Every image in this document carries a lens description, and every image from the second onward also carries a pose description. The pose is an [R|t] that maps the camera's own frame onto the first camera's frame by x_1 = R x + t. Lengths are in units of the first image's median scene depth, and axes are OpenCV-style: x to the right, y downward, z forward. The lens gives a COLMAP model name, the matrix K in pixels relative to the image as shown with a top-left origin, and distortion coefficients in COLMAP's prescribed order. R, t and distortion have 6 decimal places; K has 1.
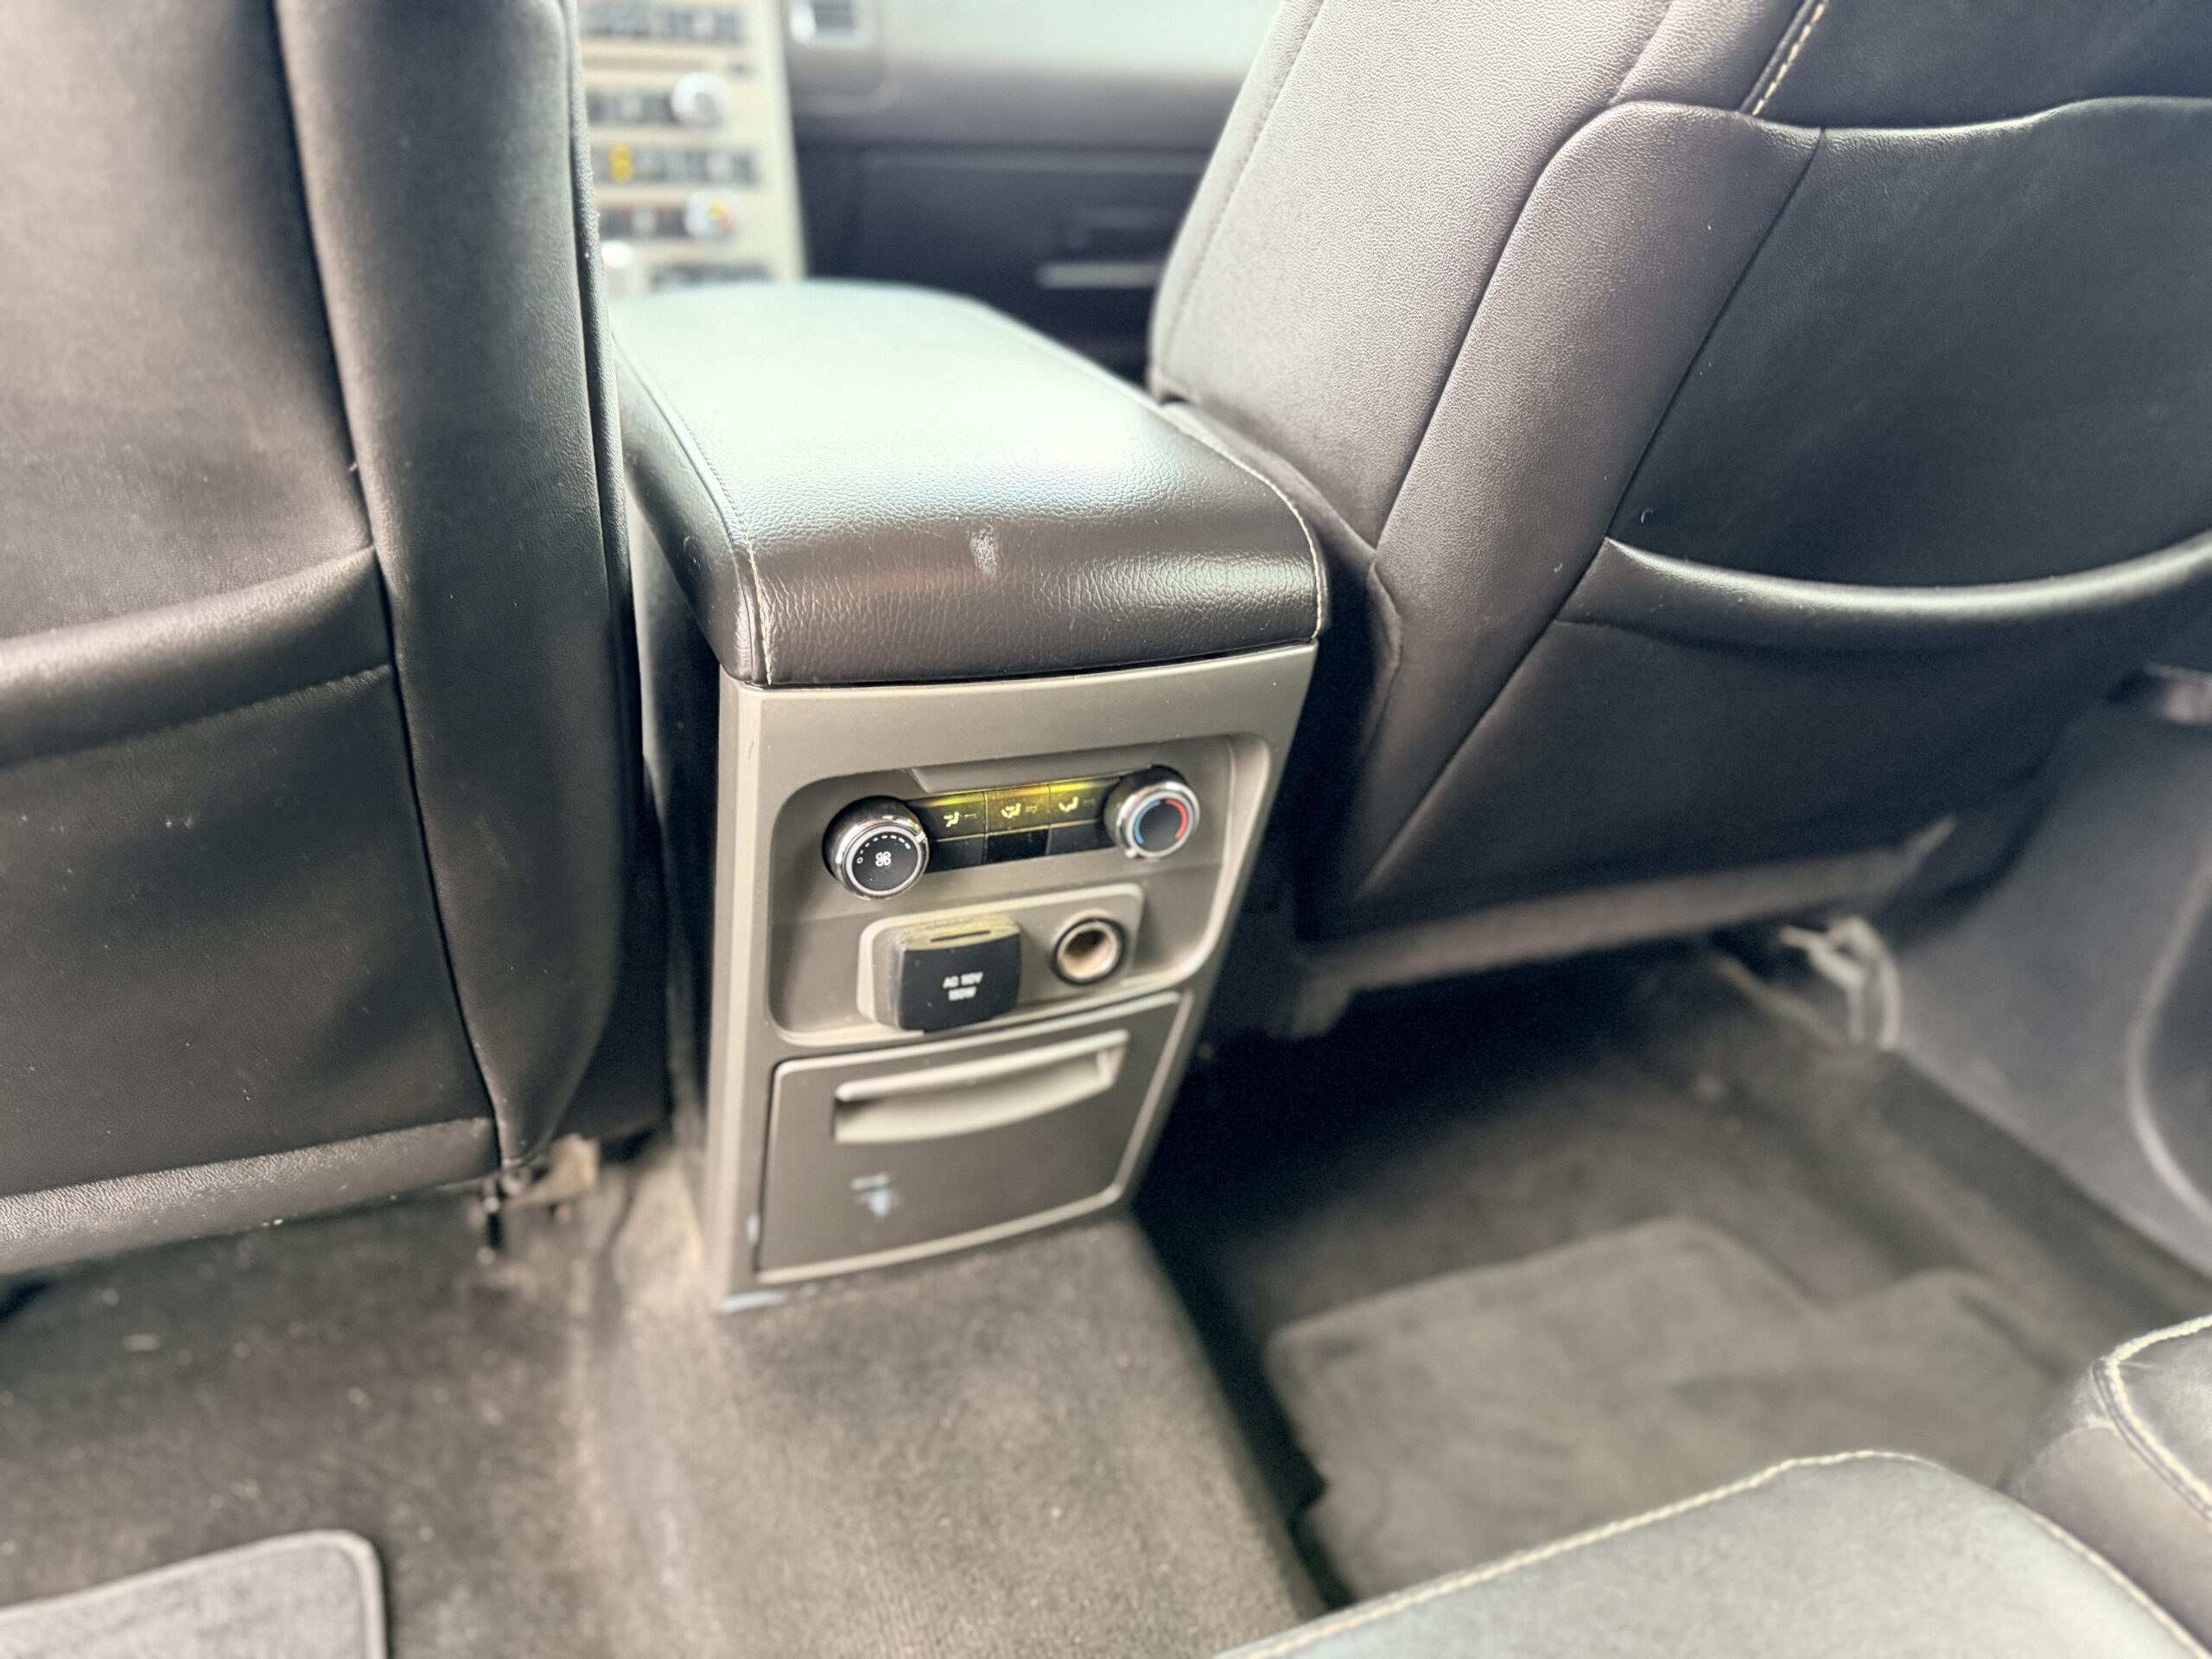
lens RADIAL K [[1572.8, 0, 1103.6], [0, 1572.8, 834.6], [0, 0, 1]] dist [0.009498, -0.016045]
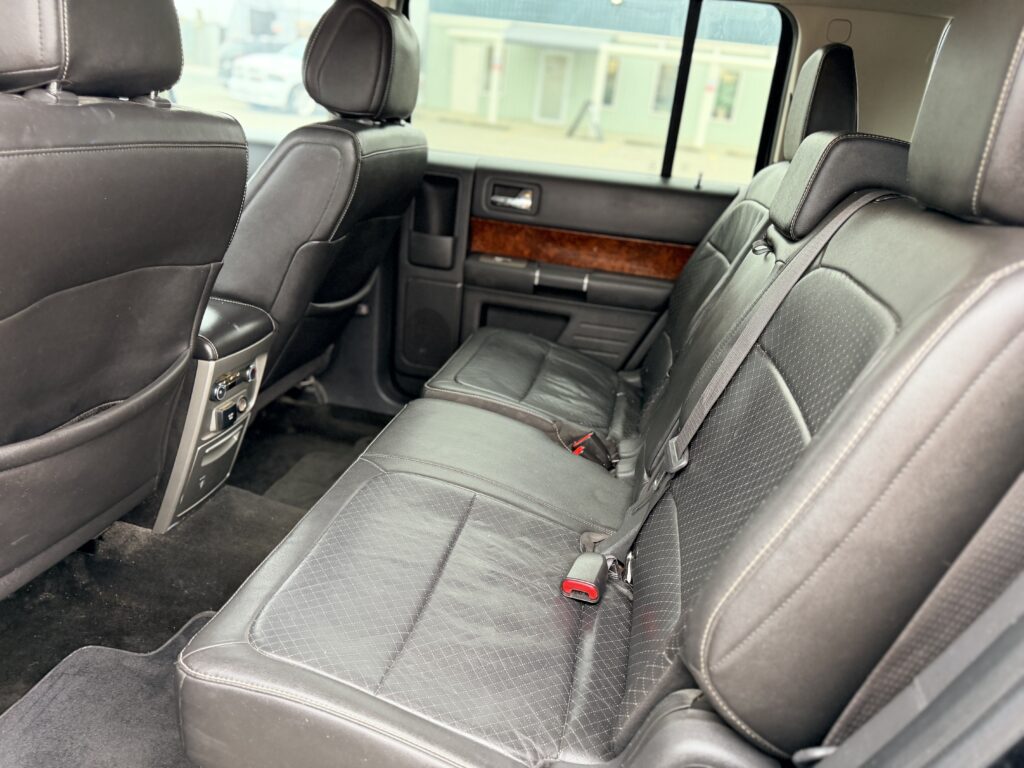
lens RADIAL K [[728.1, 0, 514.6], [0, 728.1, 391.1], [0, 0, 1]] dist [0.009498, -0.016045]
pose [[0.564074, -0.299773, 0.769387, -0.756857], [0.306246, 0.941269, 0.142219, -0.018563], [-0.766833, 0.155399, 0.622750, -0.640570]]
